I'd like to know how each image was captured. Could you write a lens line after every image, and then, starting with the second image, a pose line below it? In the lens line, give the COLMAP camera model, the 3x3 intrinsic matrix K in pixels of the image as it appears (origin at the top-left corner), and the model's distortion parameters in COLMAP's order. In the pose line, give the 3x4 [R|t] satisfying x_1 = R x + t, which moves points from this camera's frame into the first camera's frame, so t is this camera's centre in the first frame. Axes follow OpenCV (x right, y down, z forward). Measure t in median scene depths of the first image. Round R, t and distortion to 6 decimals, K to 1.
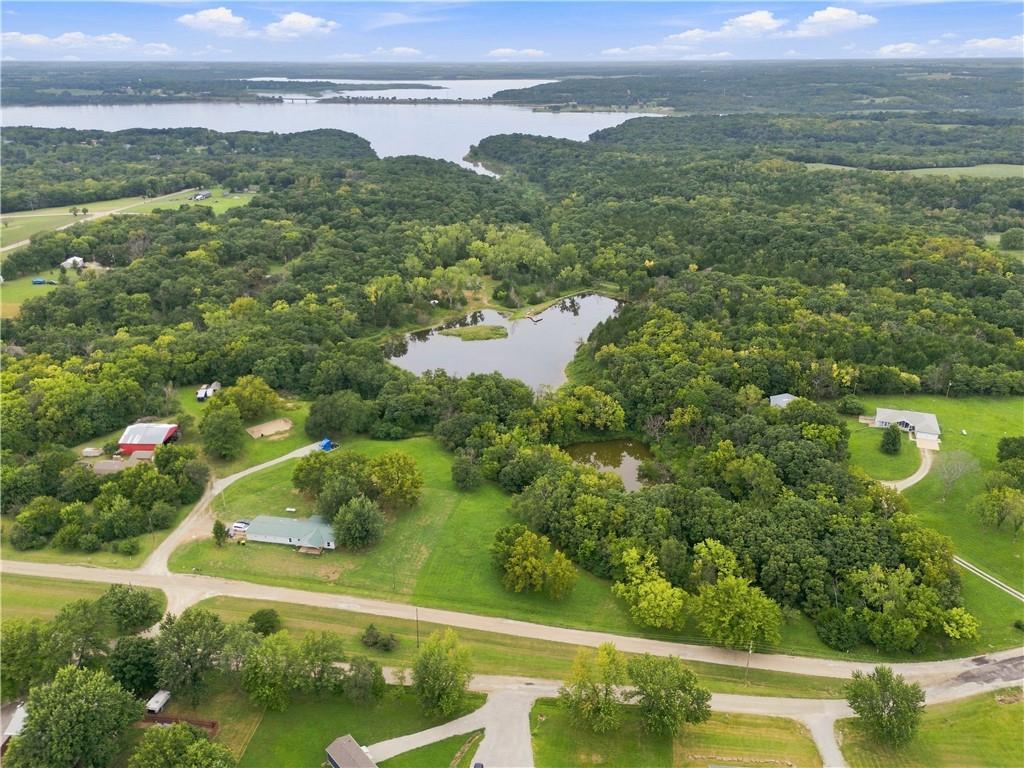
lens RADIAL K [[750.3, 0, 512.0], [0, 750.3, 384.0], [0, 0, 1]] dist [0.089041, -0.097194]
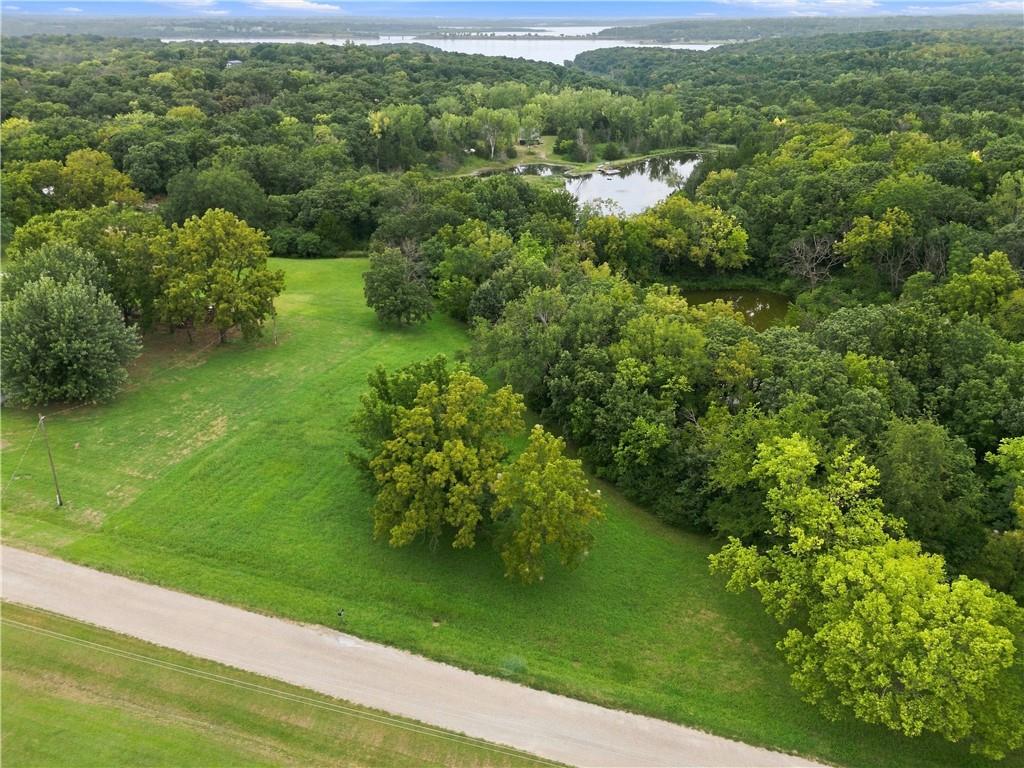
lens RADIAL K [[750.3, 0, 512.0], [0, 750.3, 384.0], [0, 0, 1]] dist [0.089041, -0.097194]
pose [[0.991362, 0.057209, -0.118018, 0.077811], [-0.051863, 0.997505, 0.047890, 0.174042], [0.120463, -0.041355, 0.991856, 0.635376]]
